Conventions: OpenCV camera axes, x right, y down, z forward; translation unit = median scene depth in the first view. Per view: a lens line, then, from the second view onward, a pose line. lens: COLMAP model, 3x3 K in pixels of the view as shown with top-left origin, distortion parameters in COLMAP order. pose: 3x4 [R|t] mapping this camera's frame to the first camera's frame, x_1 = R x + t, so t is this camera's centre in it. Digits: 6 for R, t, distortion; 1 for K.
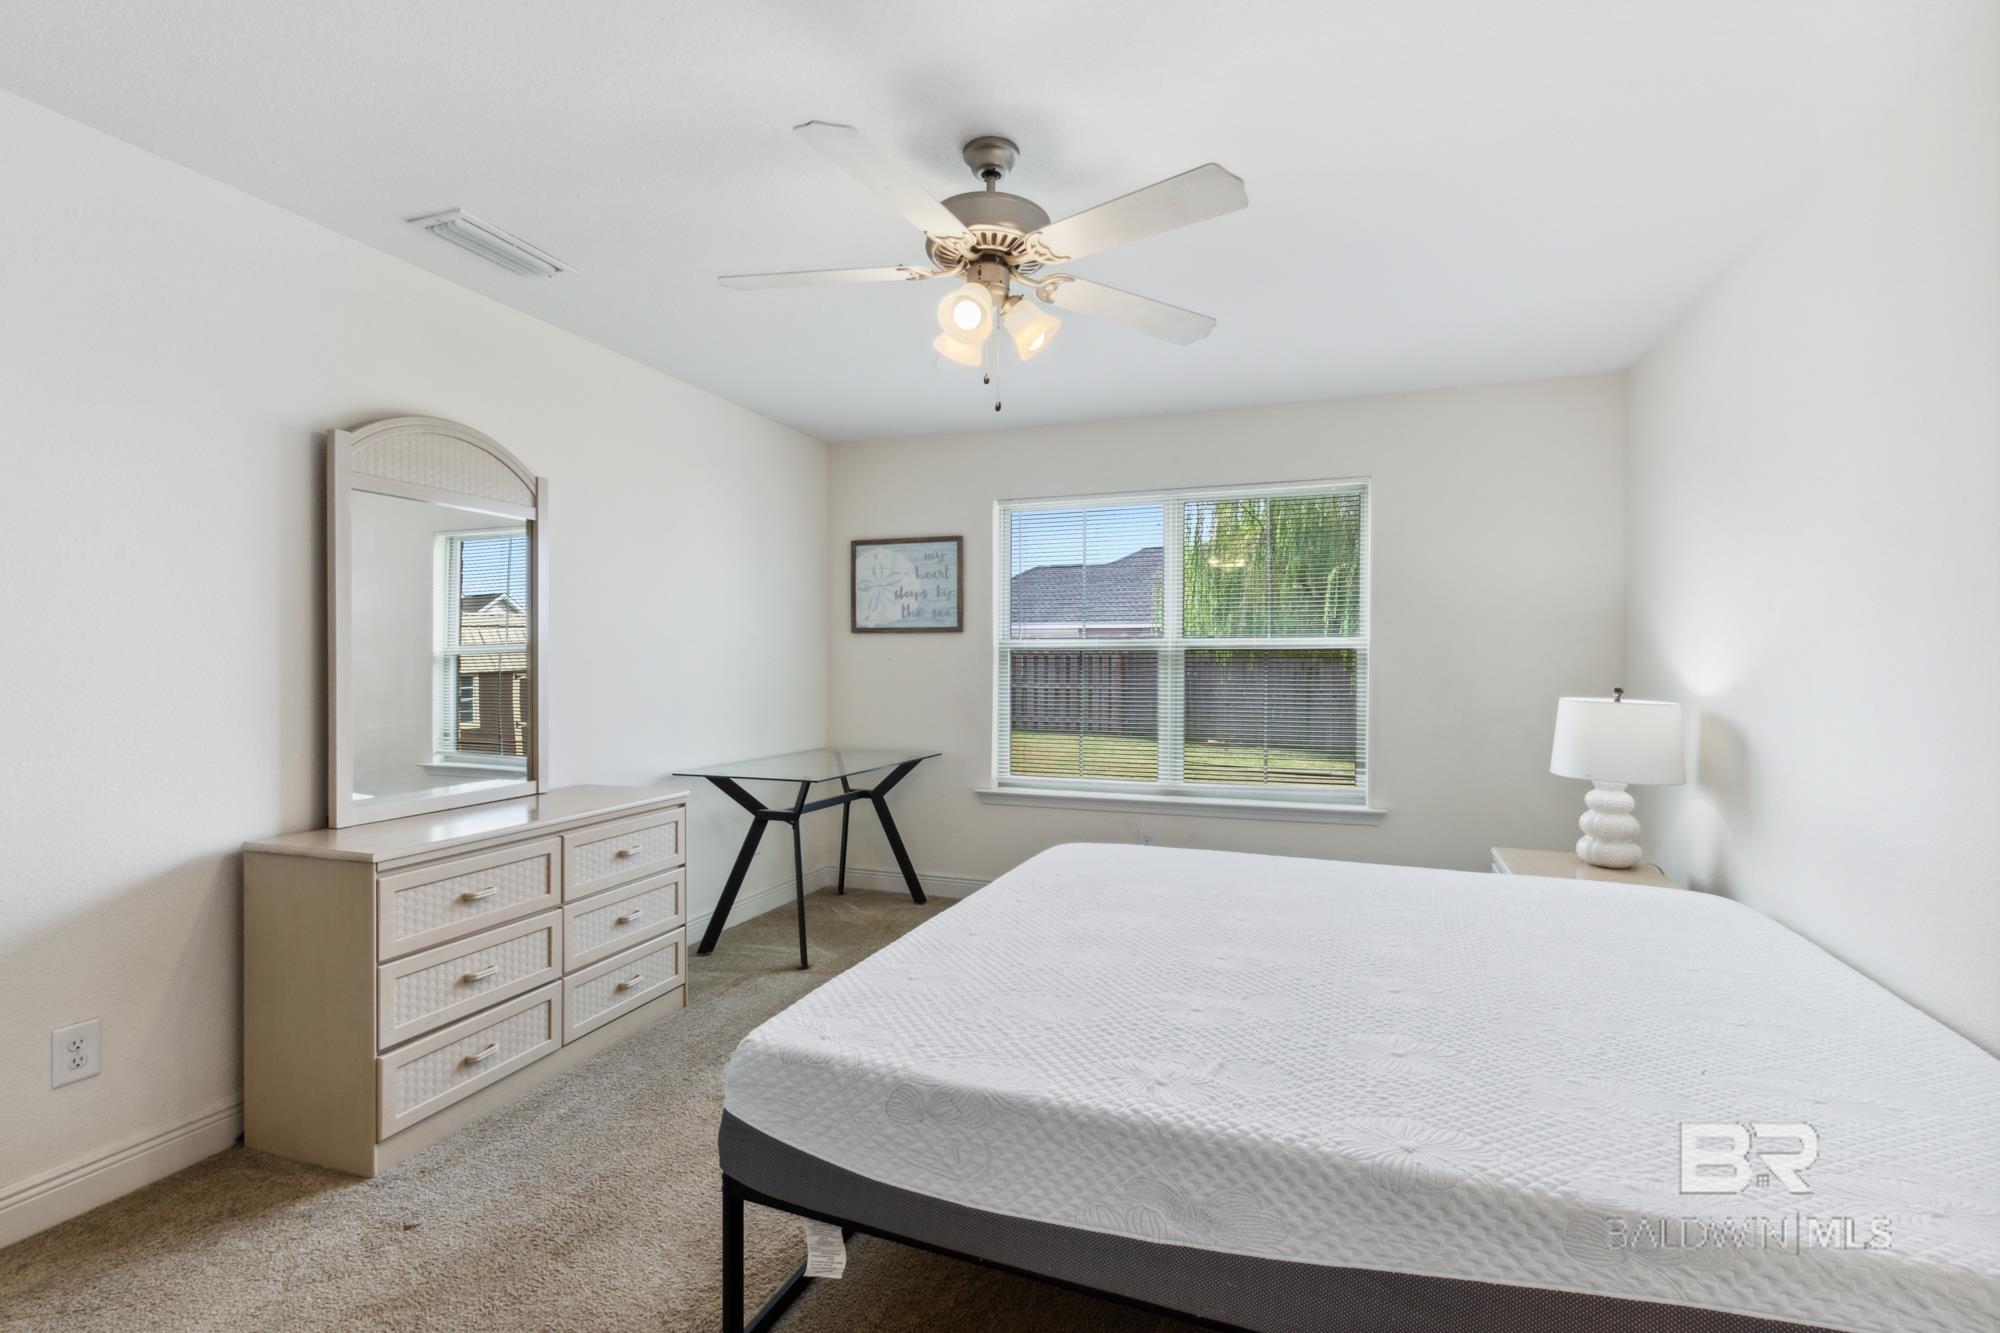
lens RADIAL K [[913.9, 0, 997.8], [0, 913.9, 663.7], [0, 0, 1]] dist [0.000818, -0.000616]
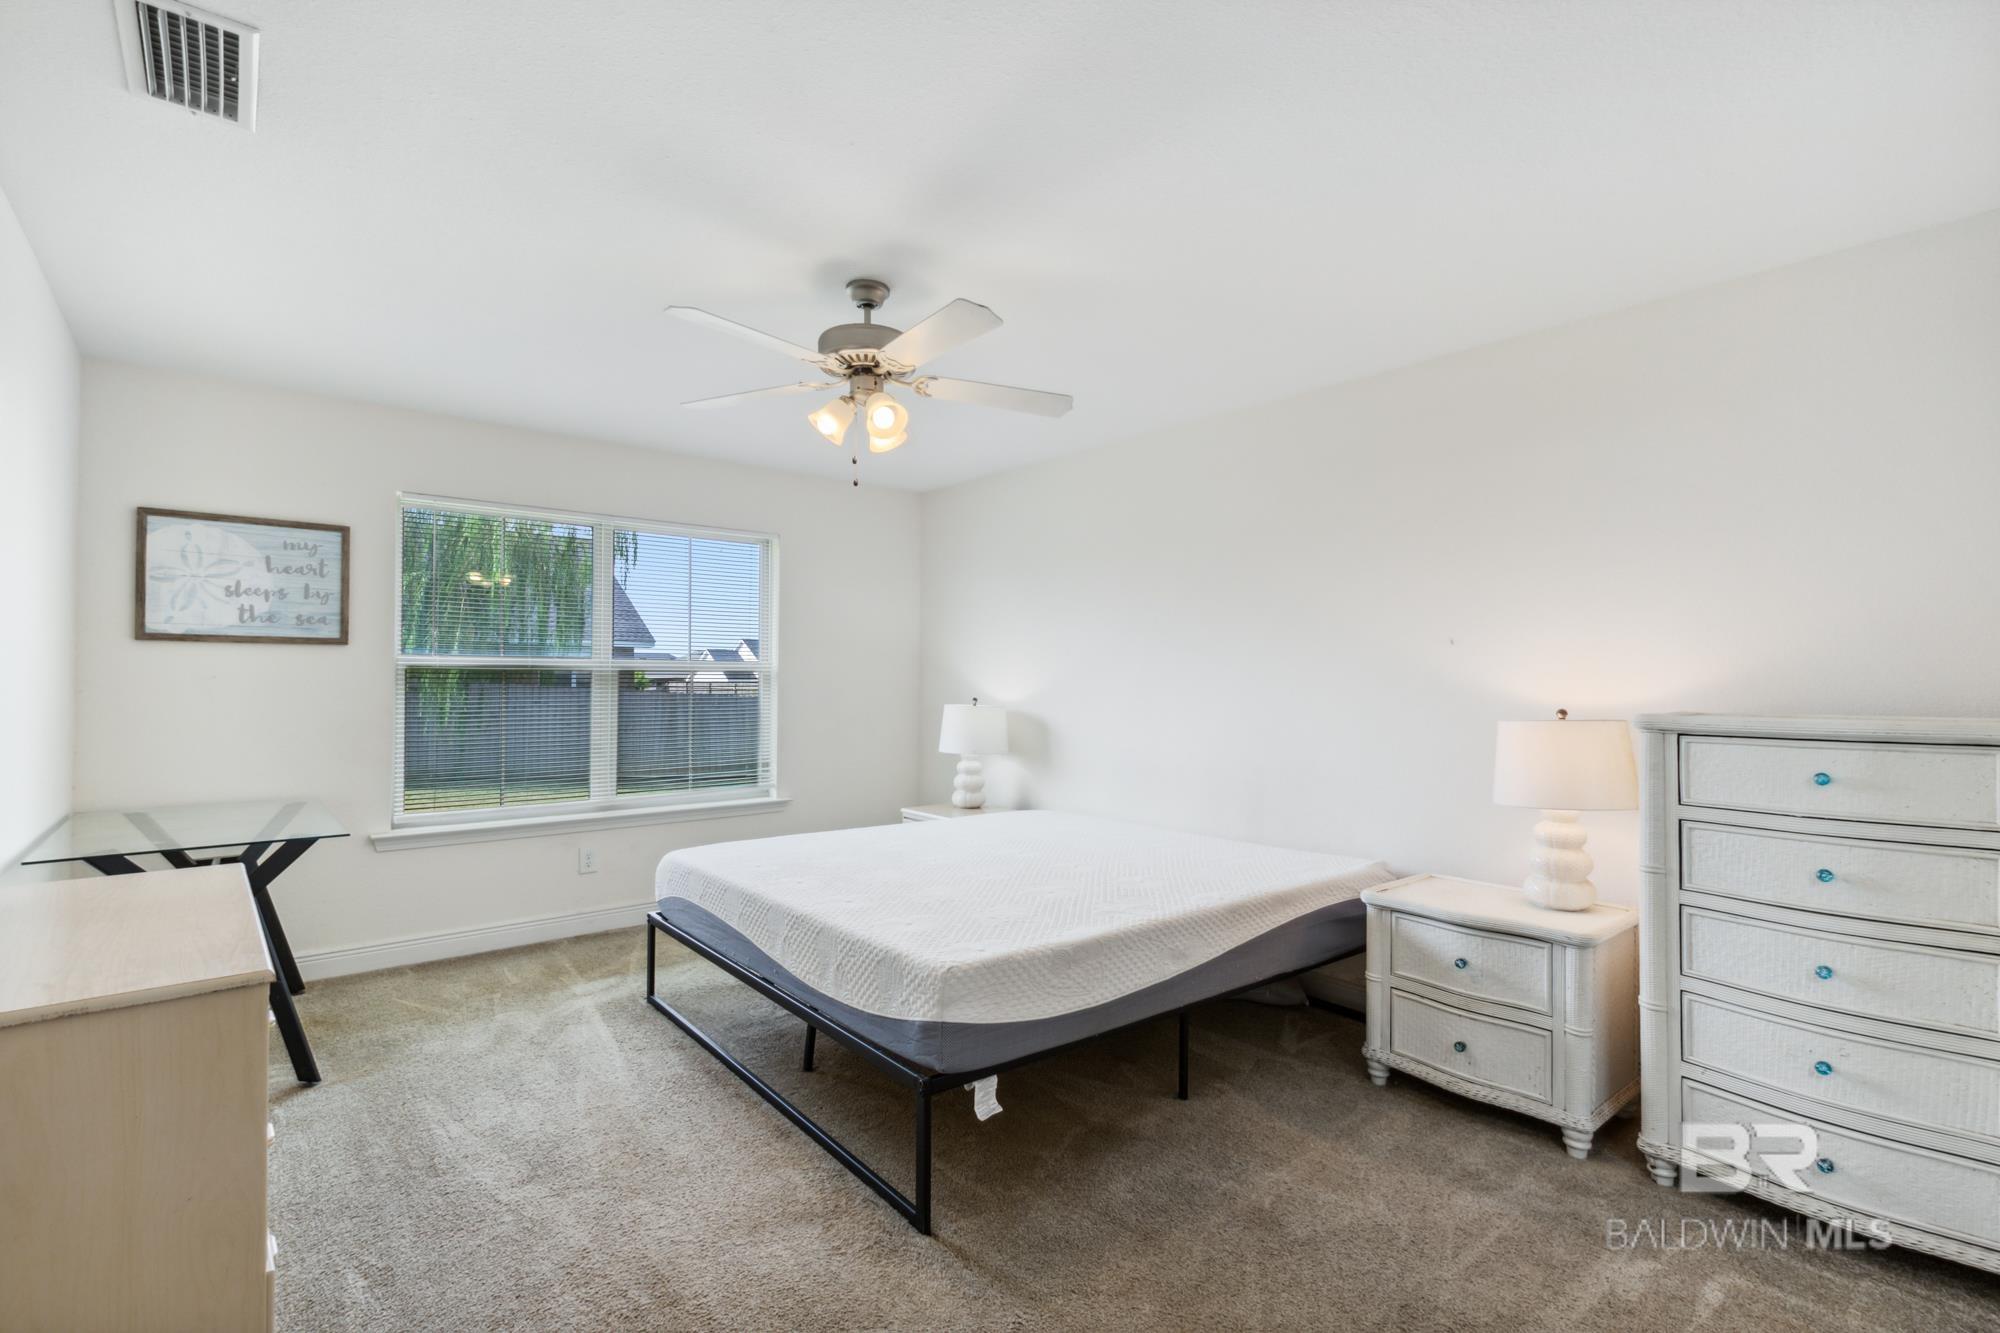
lens RADIAL K [[921.5, 0, 1004.8], [0, 921.5, 672.9], [0, 0, 1]] dist [0.003506, -0.000964]
pose [[0.491445, 0.006651, 0.870883, -0.464666], [0.000627, 0.999968, -0.007990, -0.002716], [-0.870909, 0.004473, 0.491425, 0.087525]]
